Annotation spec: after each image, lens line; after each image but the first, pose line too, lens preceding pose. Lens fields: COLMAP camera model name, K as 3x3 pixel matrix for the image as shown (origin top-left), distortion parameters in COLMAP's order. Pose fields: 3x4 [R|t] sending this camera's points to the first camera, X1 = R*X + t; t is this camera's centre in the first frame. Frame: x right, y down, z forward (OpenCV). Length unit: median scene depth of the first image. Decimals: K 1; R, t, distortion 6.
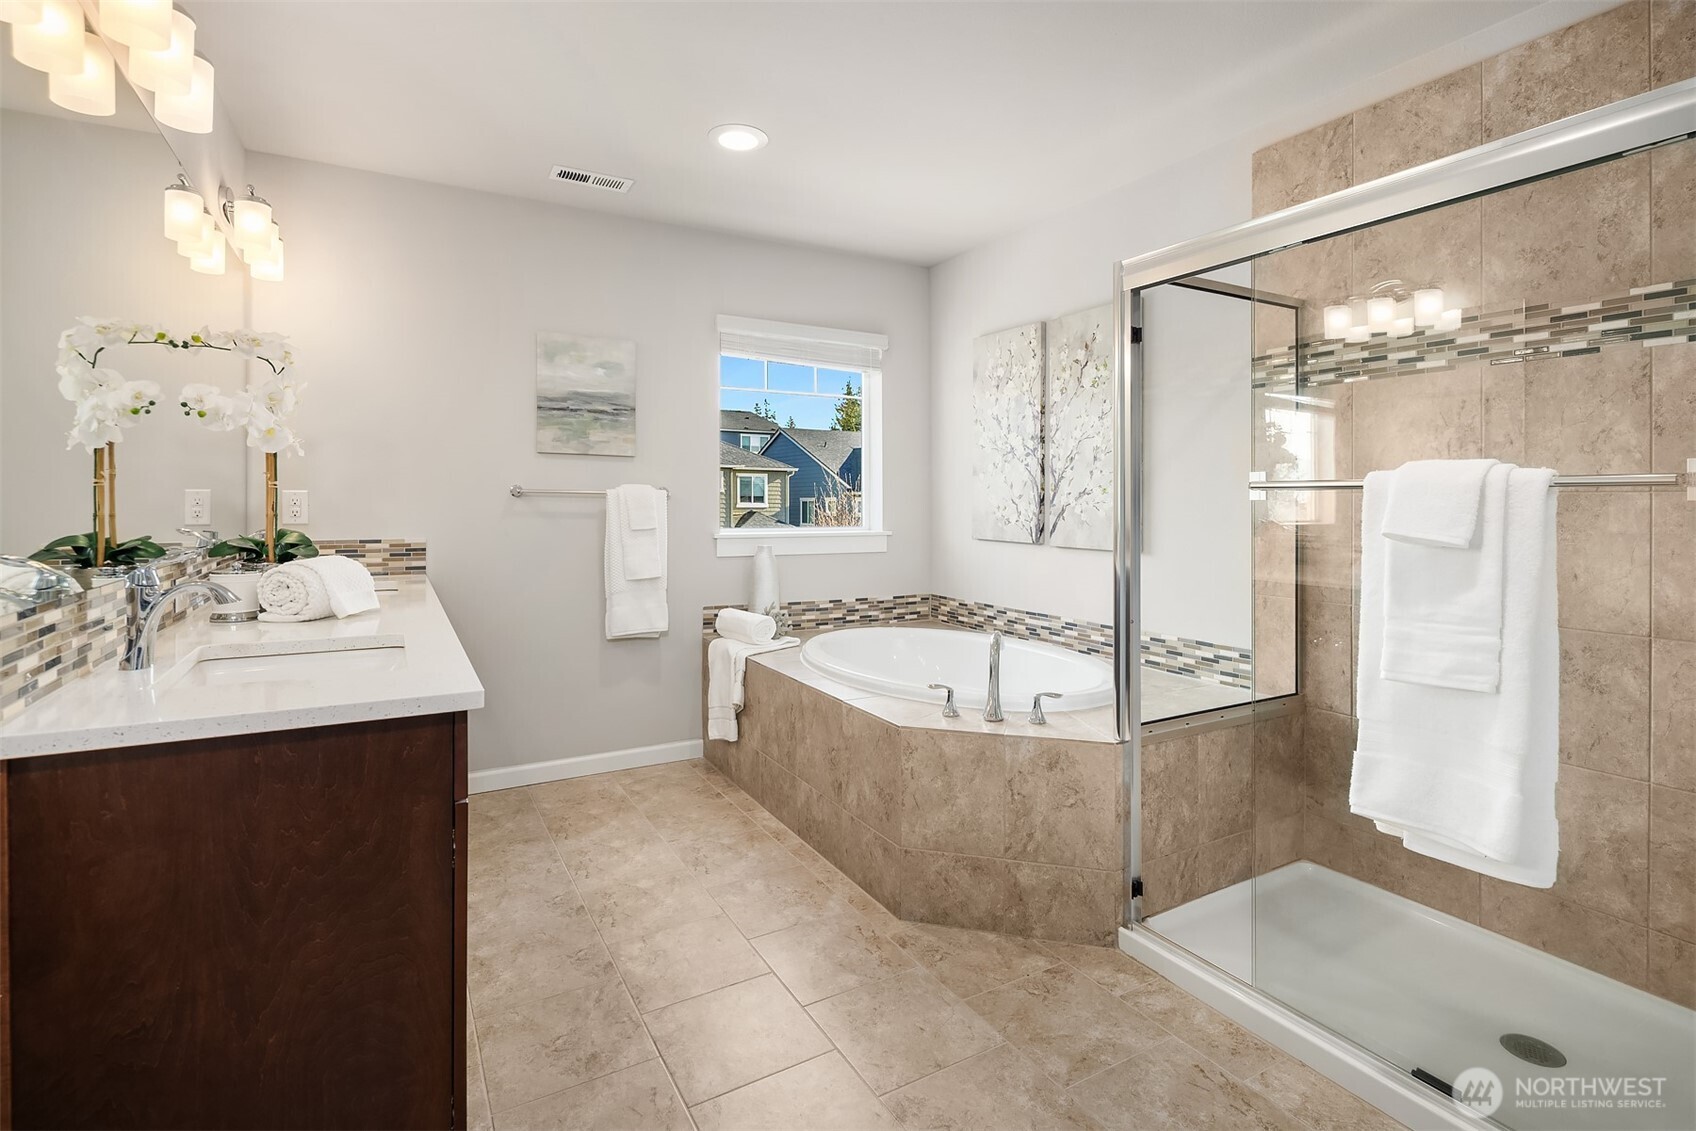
lens RADIAL K [[827.9, 0, 873.6], [0, 827.9, 508.2], [0, 0, 1]] dist [0.000379, -0.001800]
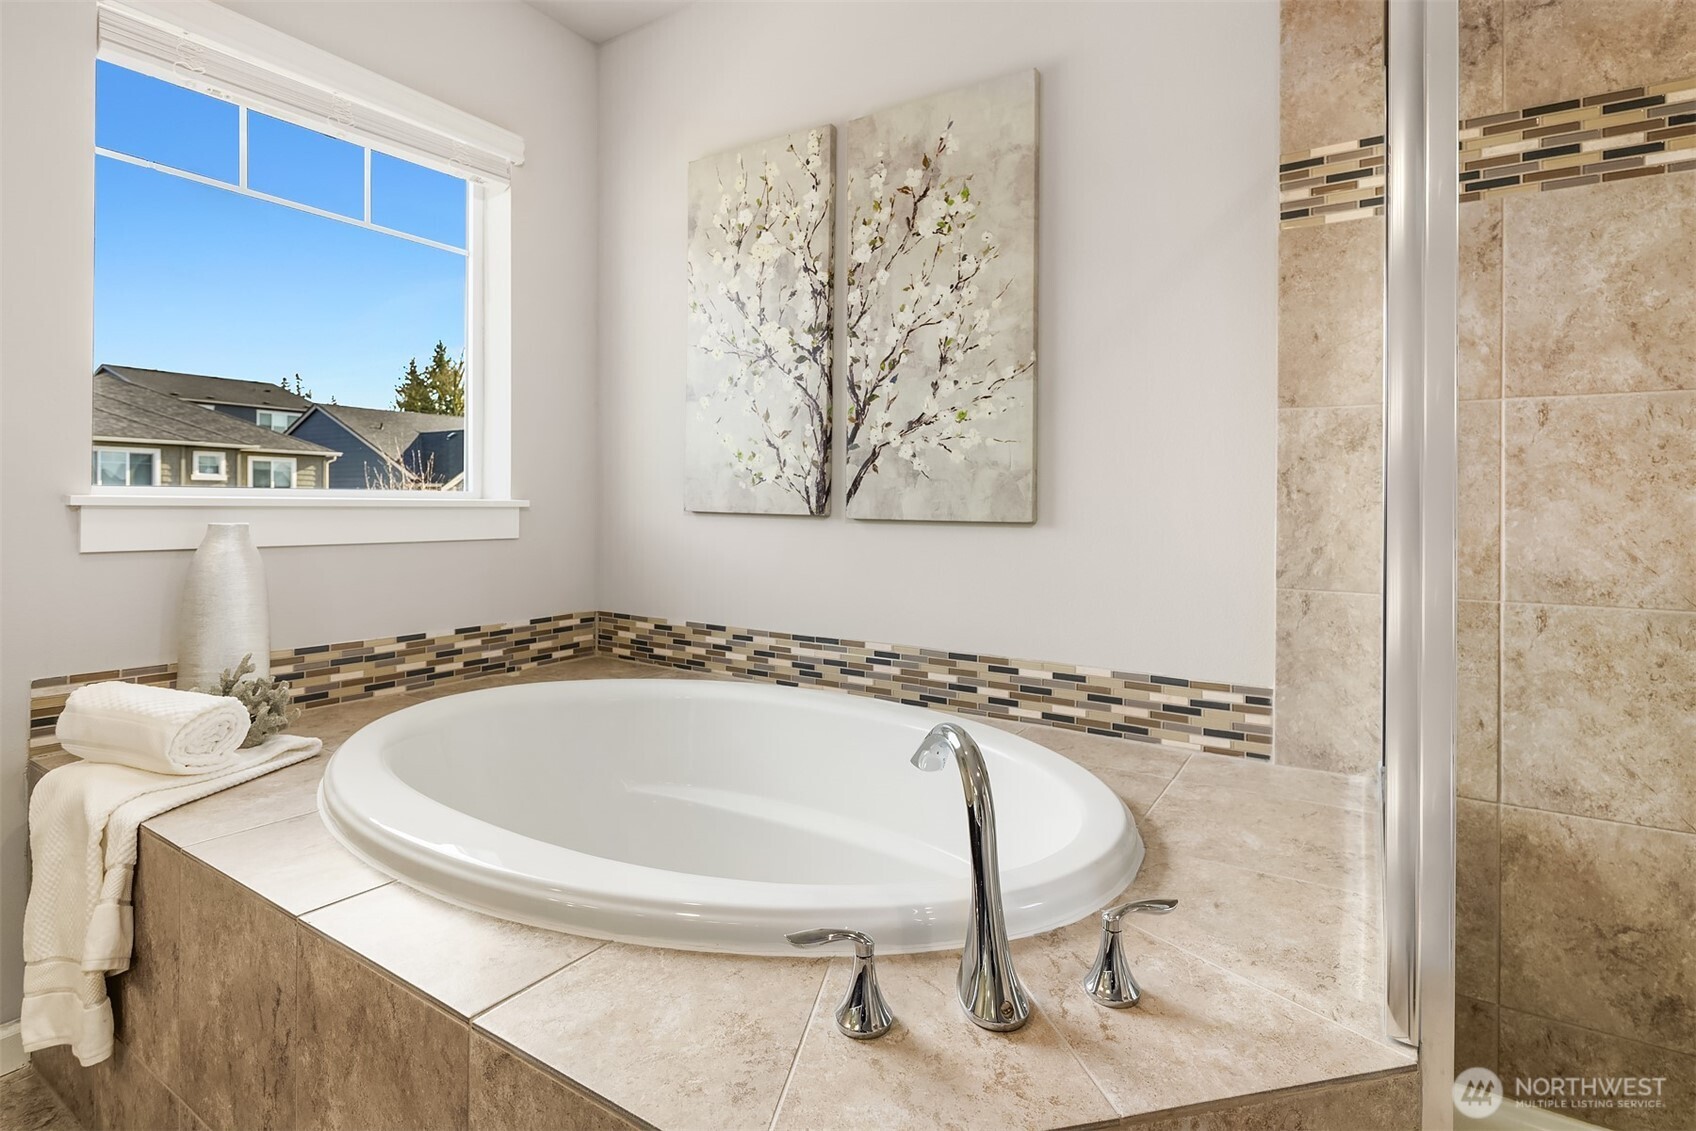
lens RADIAL K [[827.9, 0, 867.8], [0, 827.9, 503.2], [0, 0, 1]] dist [0.000379, -0.001800]
pose [[0.889740, 0.003701, 0.456454, -0.033443], [-0.001431, 0.999985, -0.005317, 0.038322], [-0.456466, 0.004078, 0.889731, 0.491482]]
